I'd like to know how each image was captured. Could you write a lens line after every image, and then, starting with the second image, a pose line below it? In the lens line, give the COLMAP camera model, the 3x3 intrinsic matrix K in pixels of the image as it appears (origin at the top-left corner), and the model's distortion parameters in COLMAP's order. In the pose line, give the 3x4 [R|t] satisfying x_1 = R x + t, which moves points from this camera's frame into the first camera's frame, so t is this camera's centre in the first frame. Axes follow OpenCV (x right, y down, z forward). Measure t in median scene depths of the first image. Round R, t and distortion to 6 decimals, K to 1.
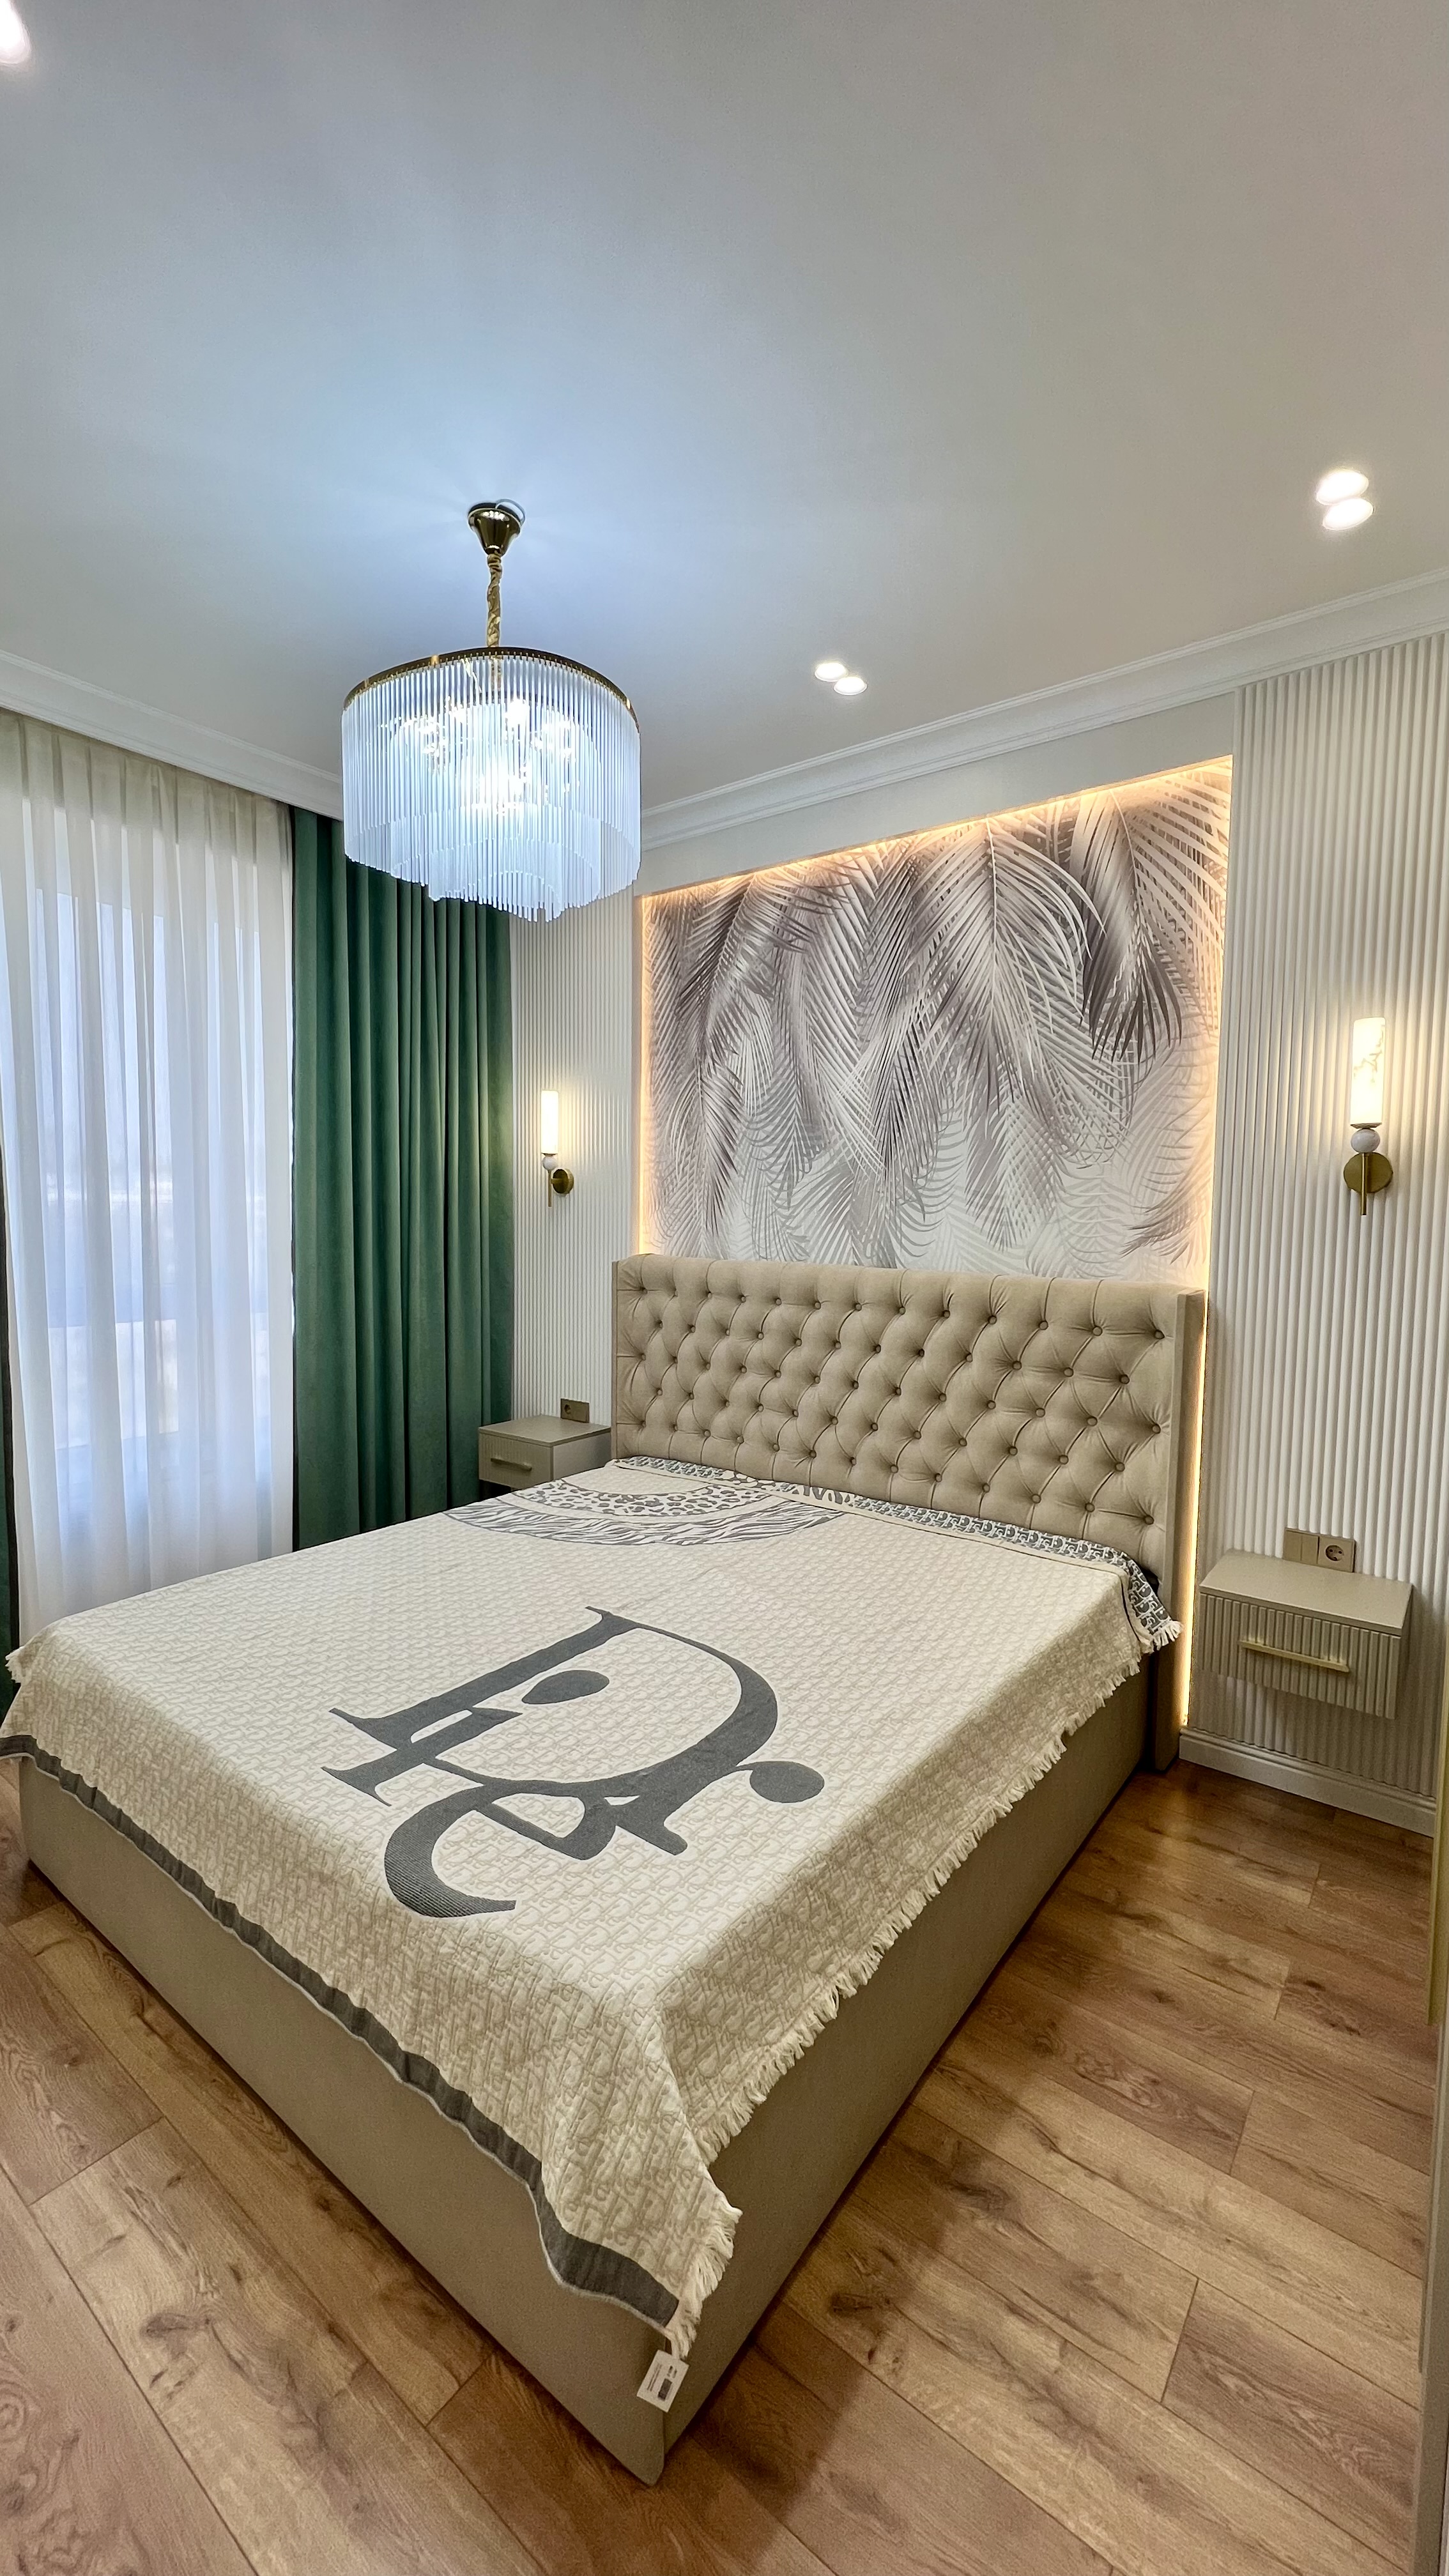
lens RADIAL K [[1030.3, 0, 732.1], [0, 1030.3, 1288.6], [0, 0, 1]] dist [0.000374, 0.000682]
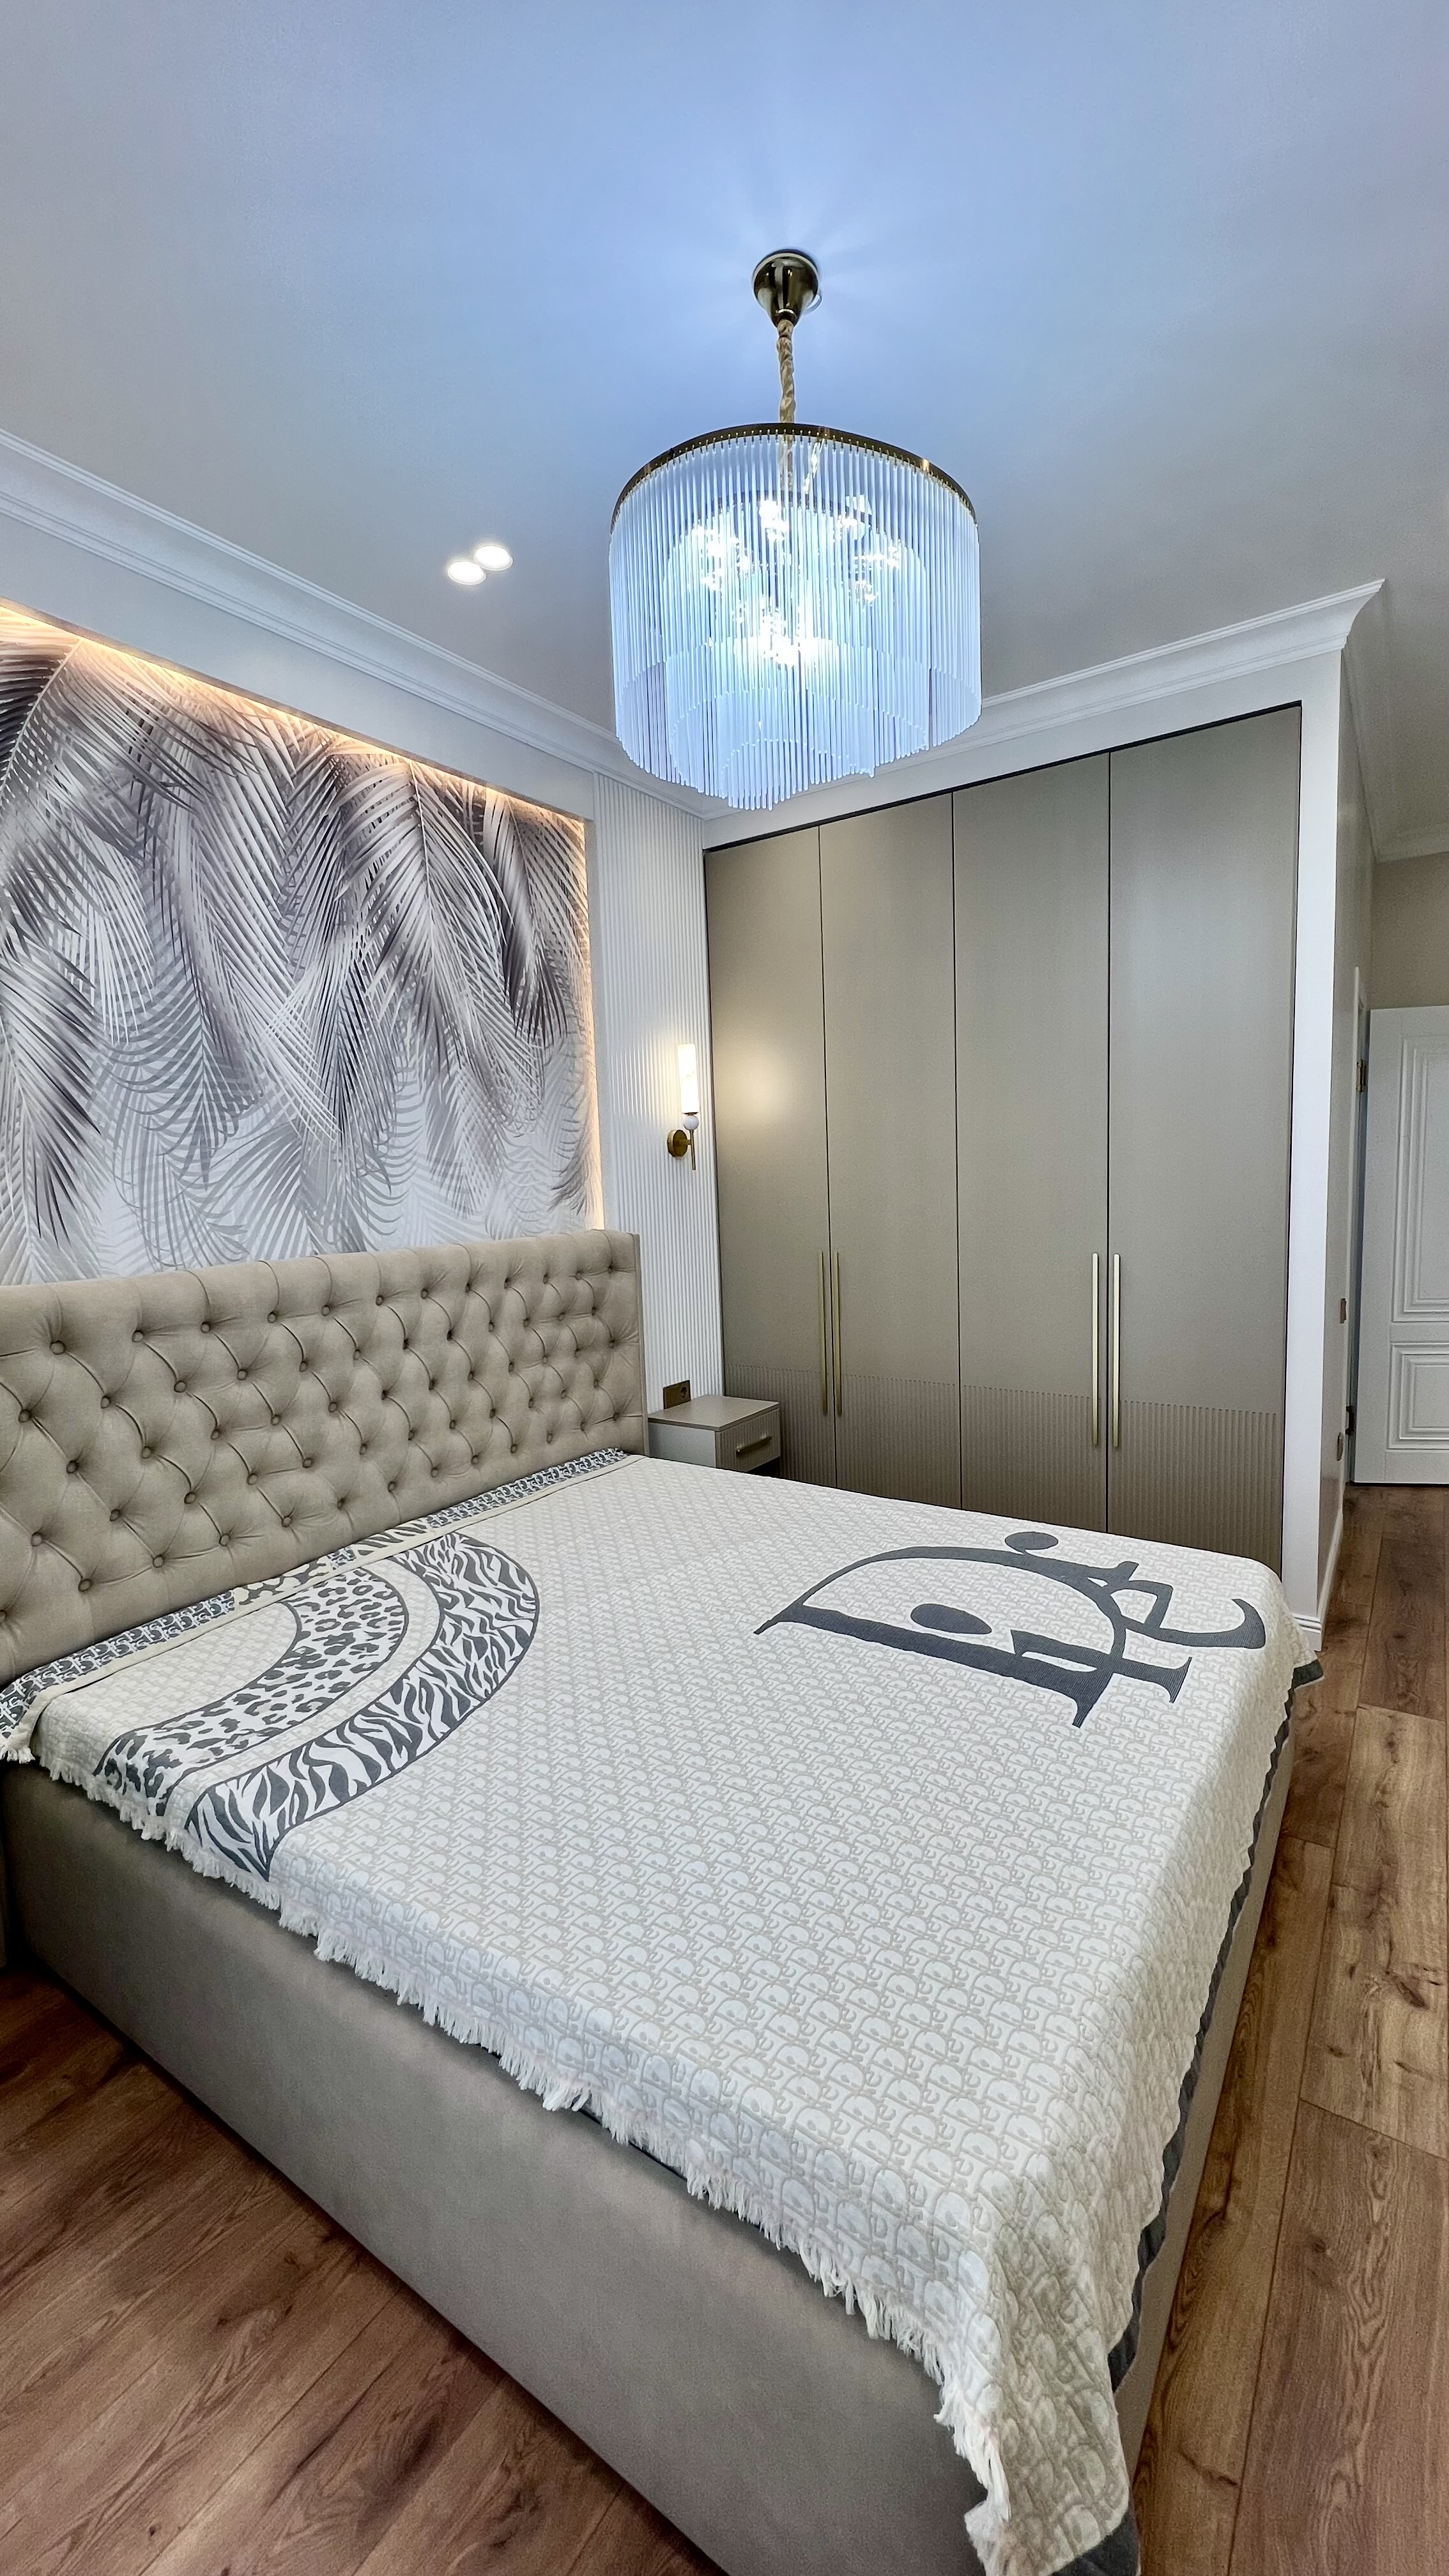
lens RADIAL K [[1030.3, 0, 731.2], [0, 1030.3, 1284.5], [0, 0, 1]] dist [0.000374, 0.000682]
pose [[-0.058342, -0.120295, 0.991022, -0.723499], [0.113892, 0.985430, 0.126321, -0.067857], [-0.991779, 0.120239, -0.043791, 0.772325]]
